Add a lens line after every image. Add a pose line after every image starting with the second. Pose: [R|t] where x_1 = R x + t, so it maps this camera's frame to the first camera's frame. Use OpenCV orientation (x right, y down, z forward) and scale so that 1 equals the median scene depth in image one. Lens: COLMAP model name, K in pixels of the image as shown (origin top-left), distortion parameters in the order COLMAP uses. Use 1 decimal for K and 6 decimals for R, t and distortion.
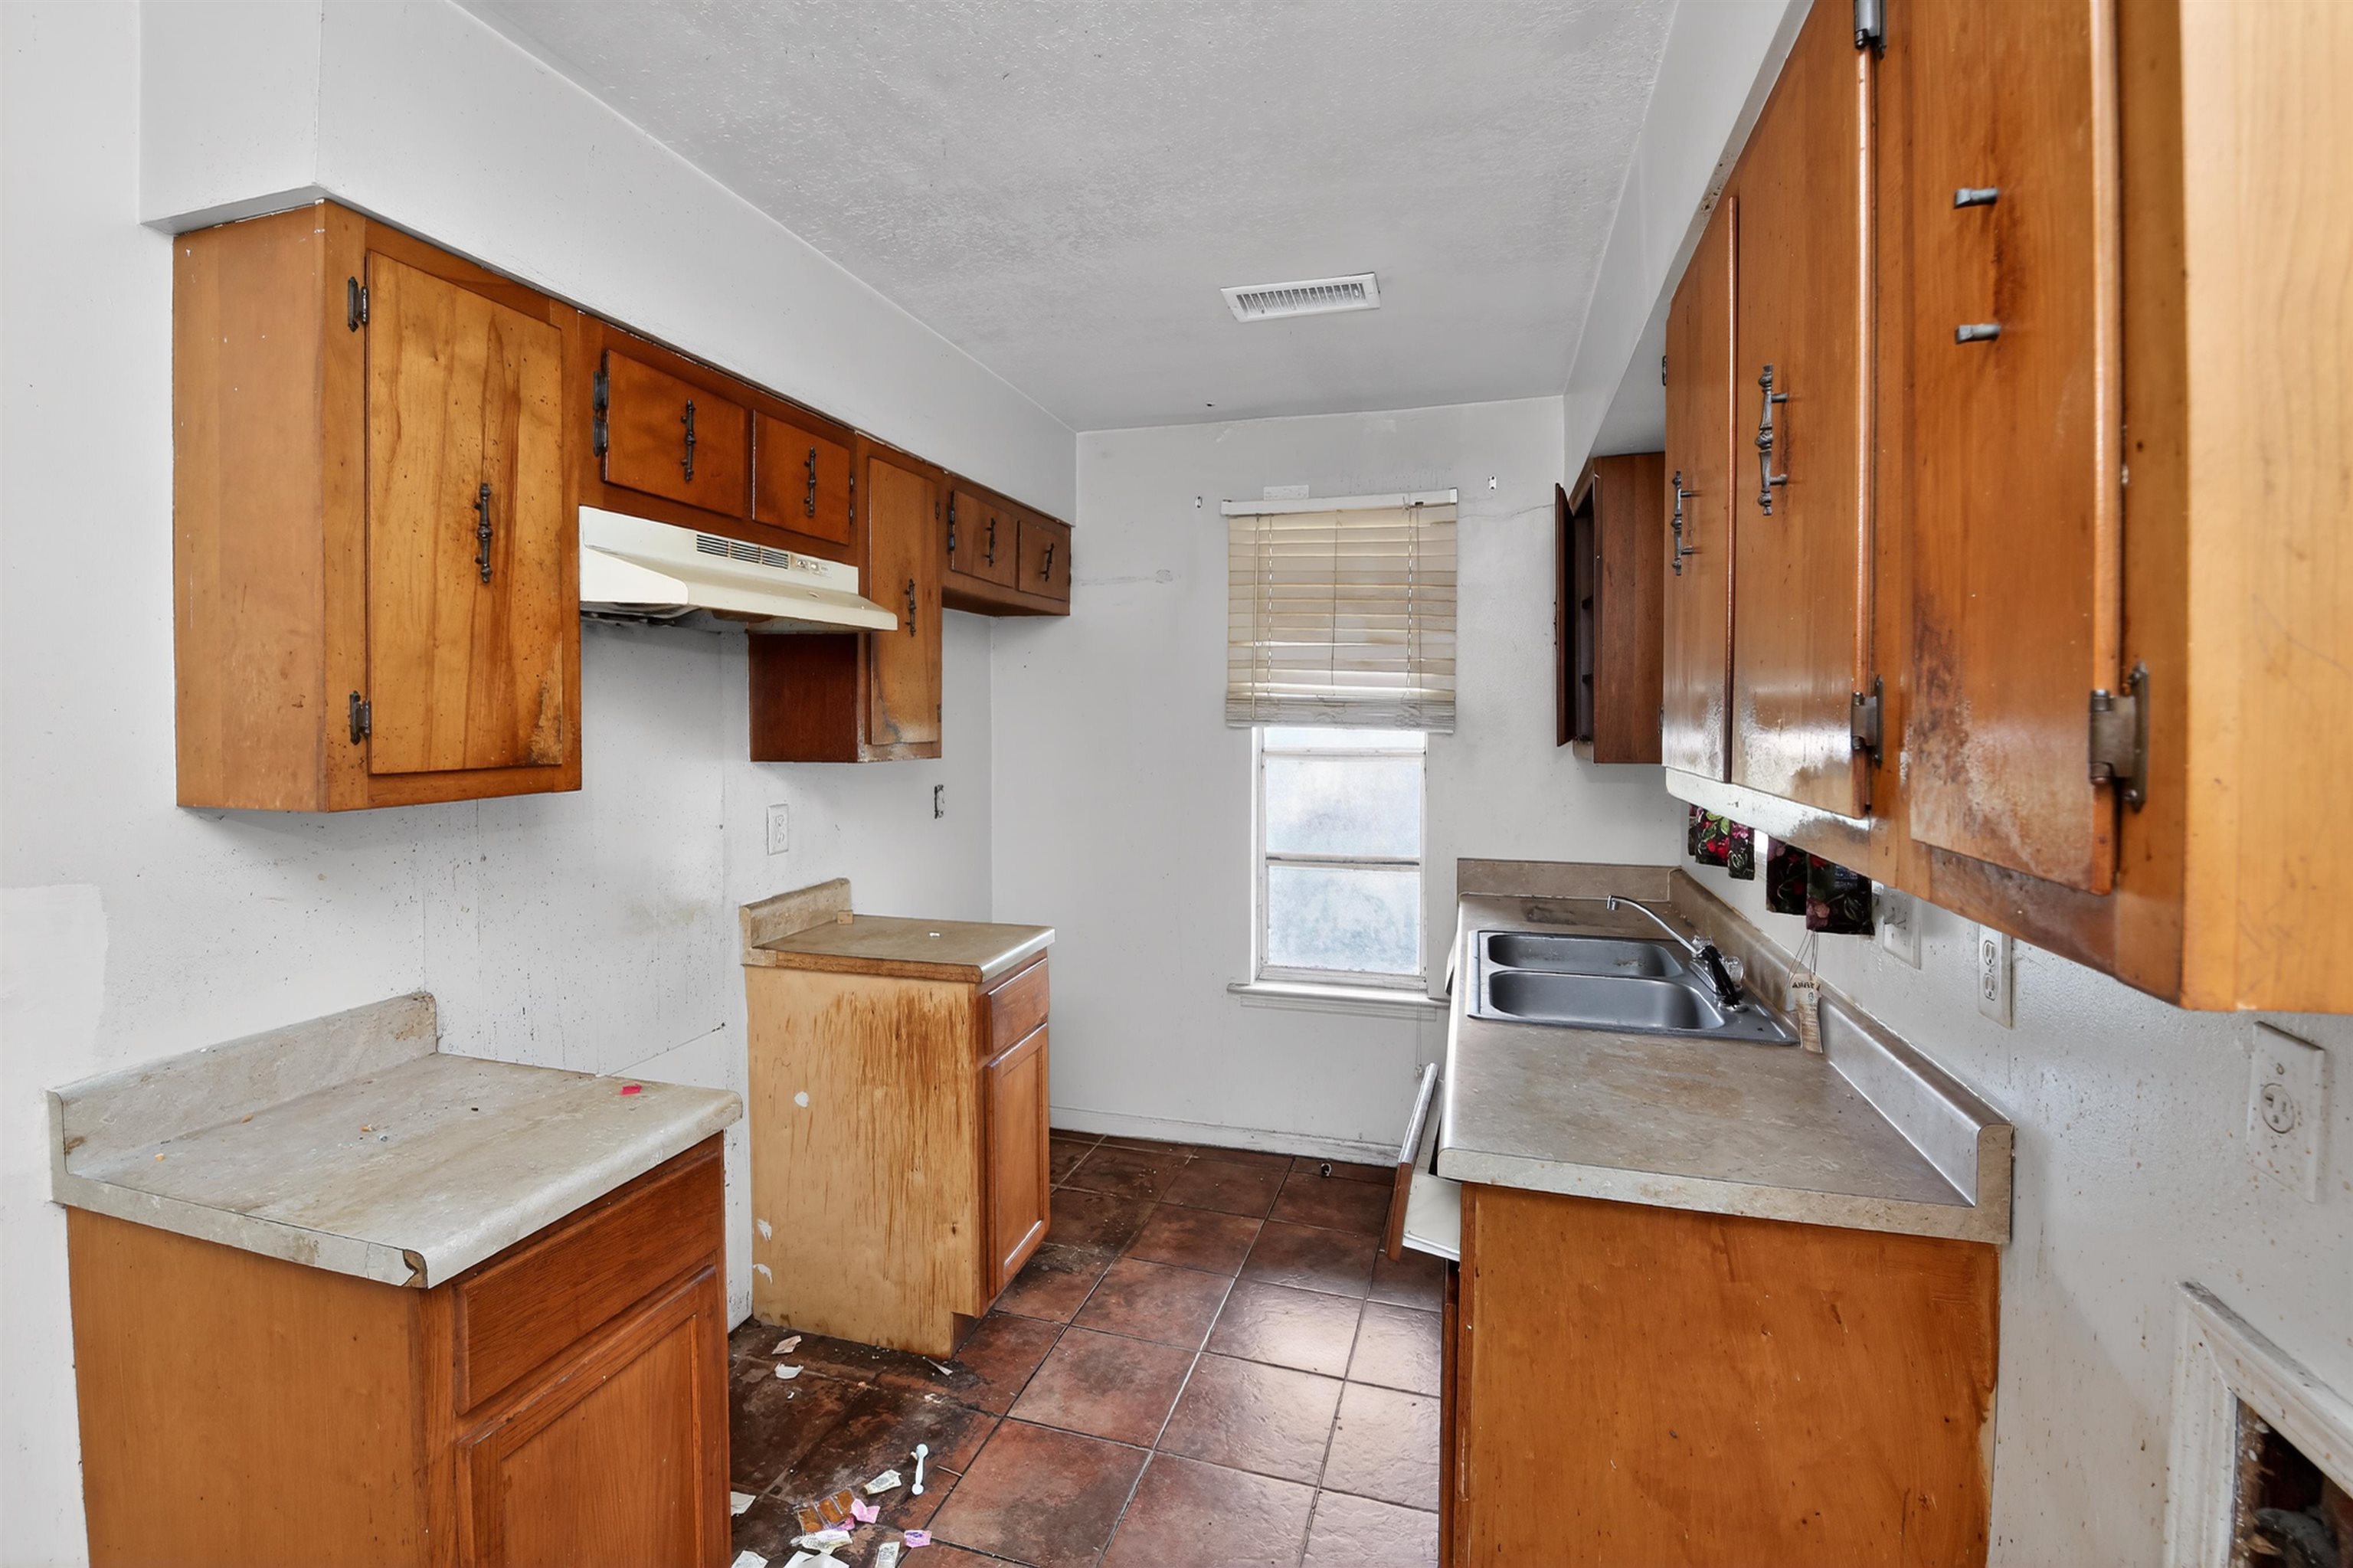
lens RADIAL K [[1060.2, 0, 1183.3], [0, 1060.2, 754.3], [0, 0, 1]] dist [-0.000608, -0.011622]
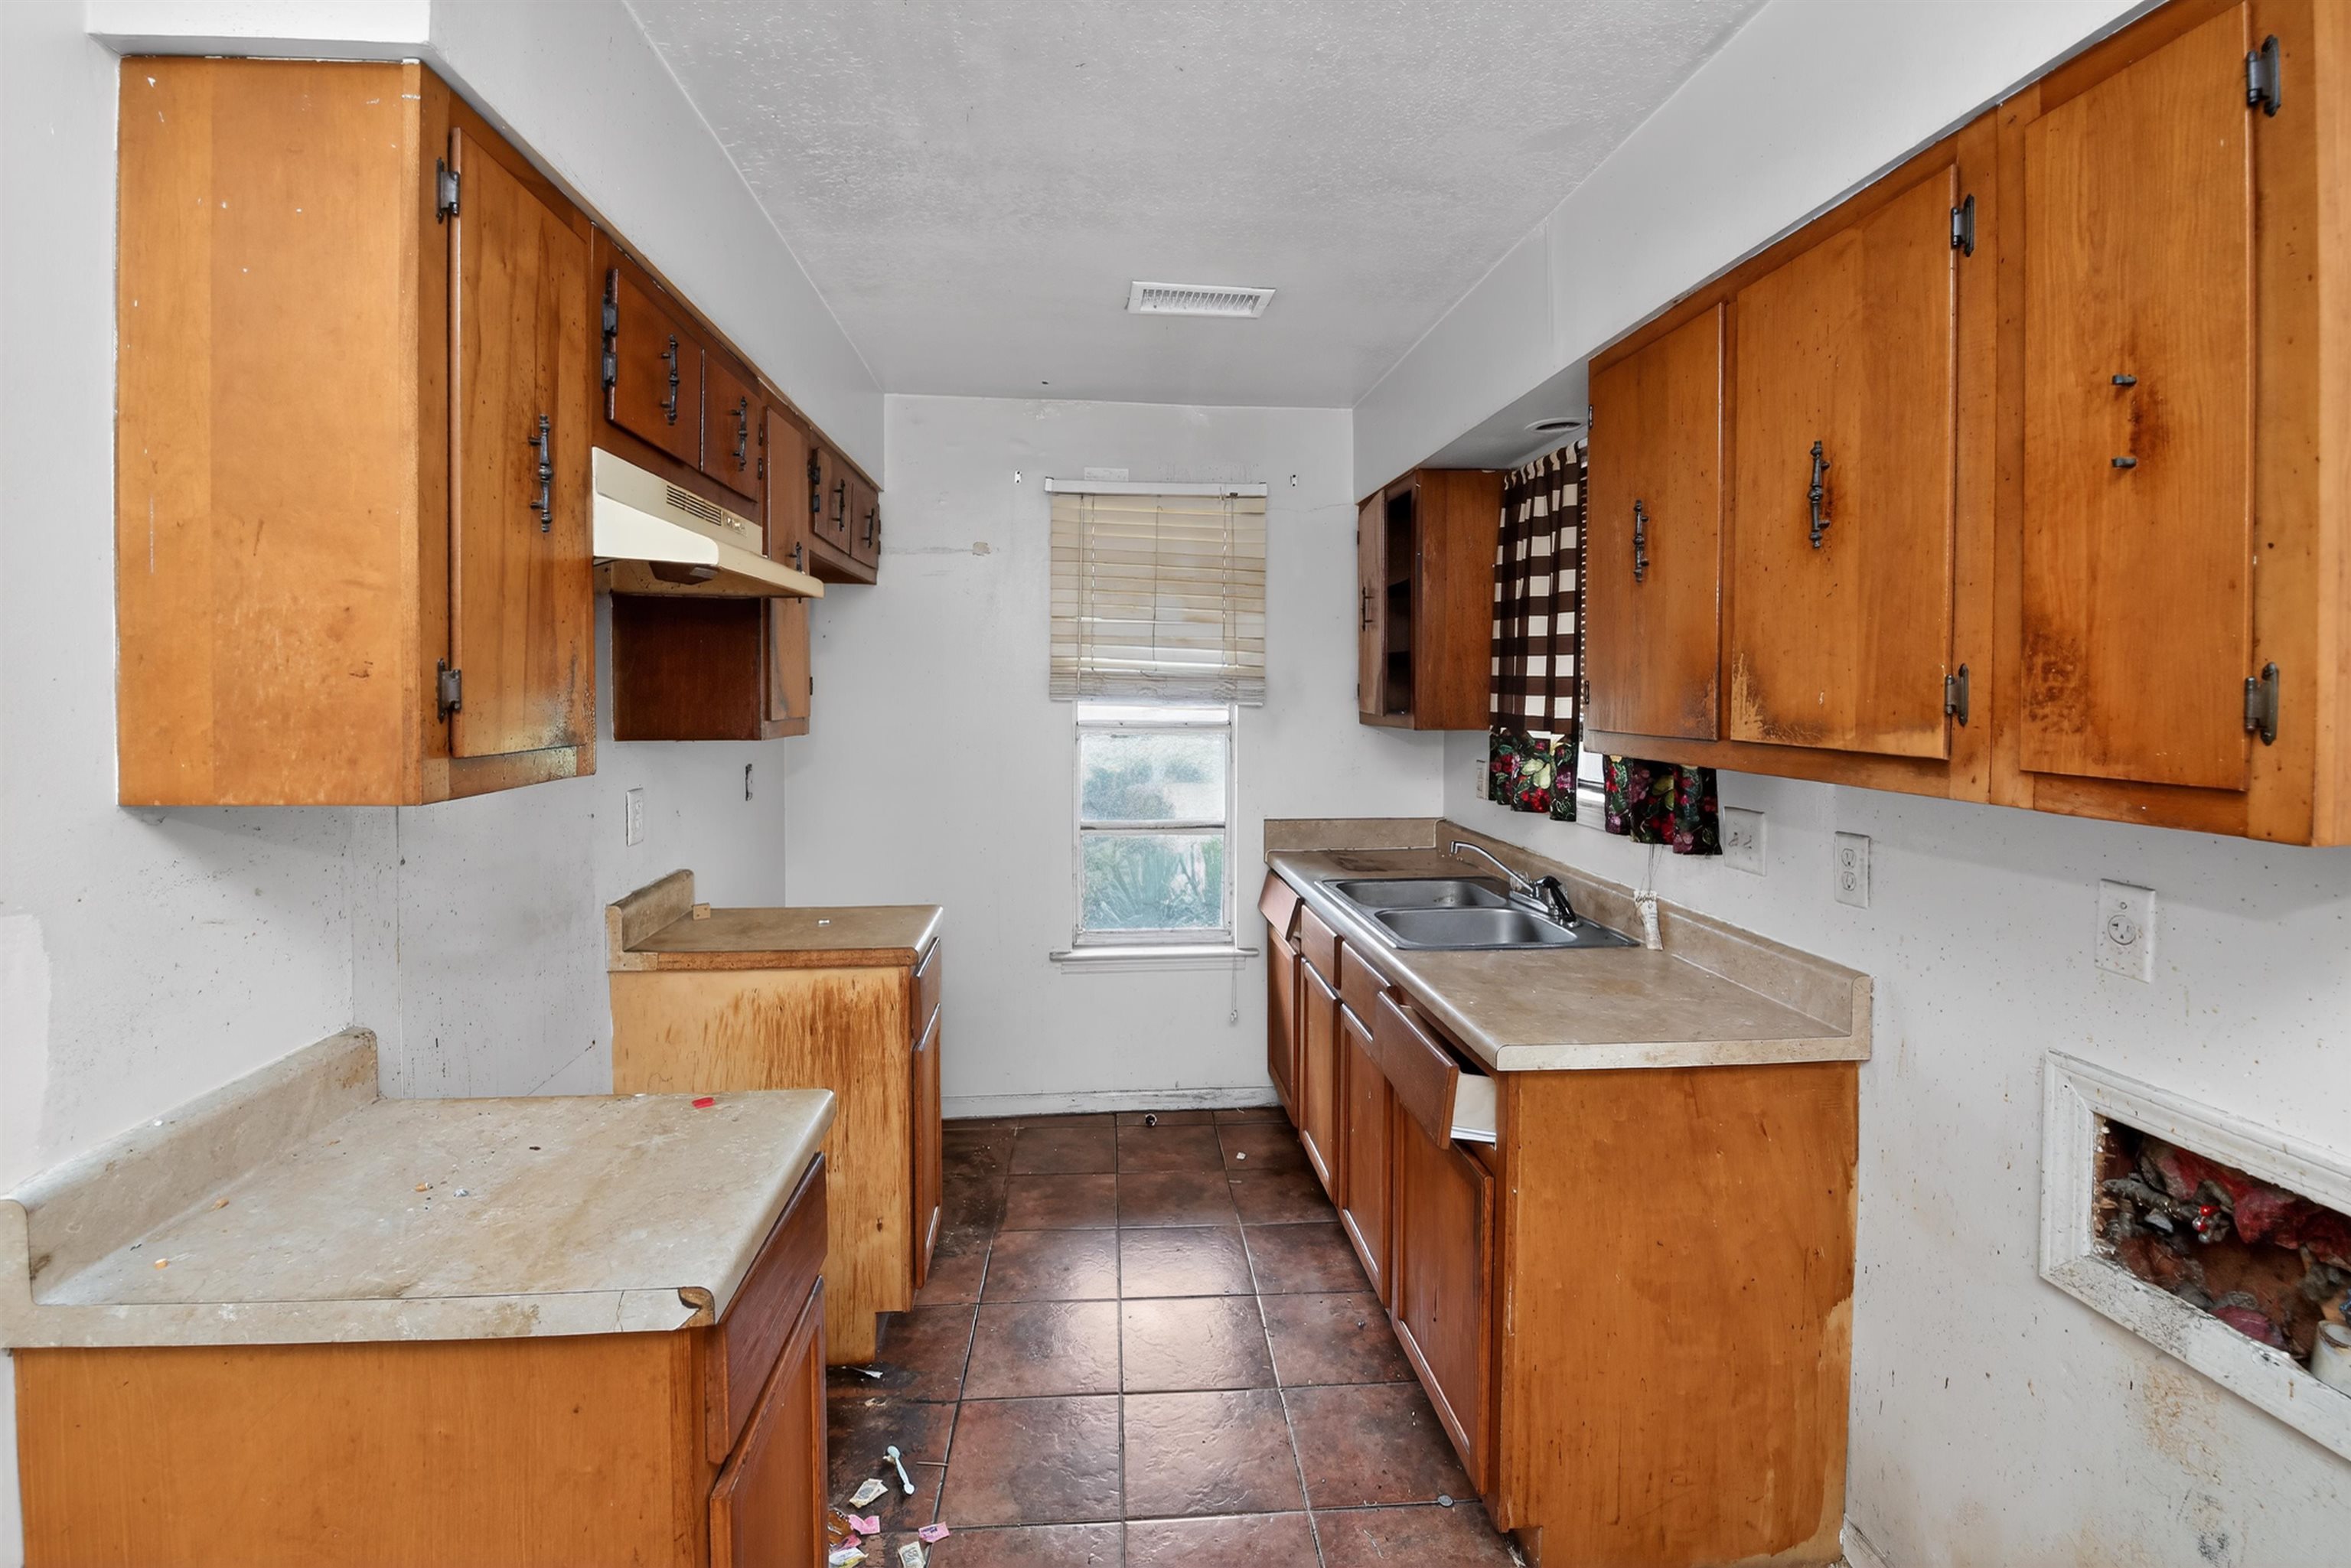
lens RADIAL K [[1075.5, 0, 1173.3], [0, 1075.5, 733.4], [0, 0, 1]] dist [-0.001397, -0.011783]
pose [[0.926129, -0.013317, 0.376972, -0.341845], [0.011533, 0.999909, 0.006991, 0.000073], [-0.377031, -0.002127, 0.926198, 0.001864]]
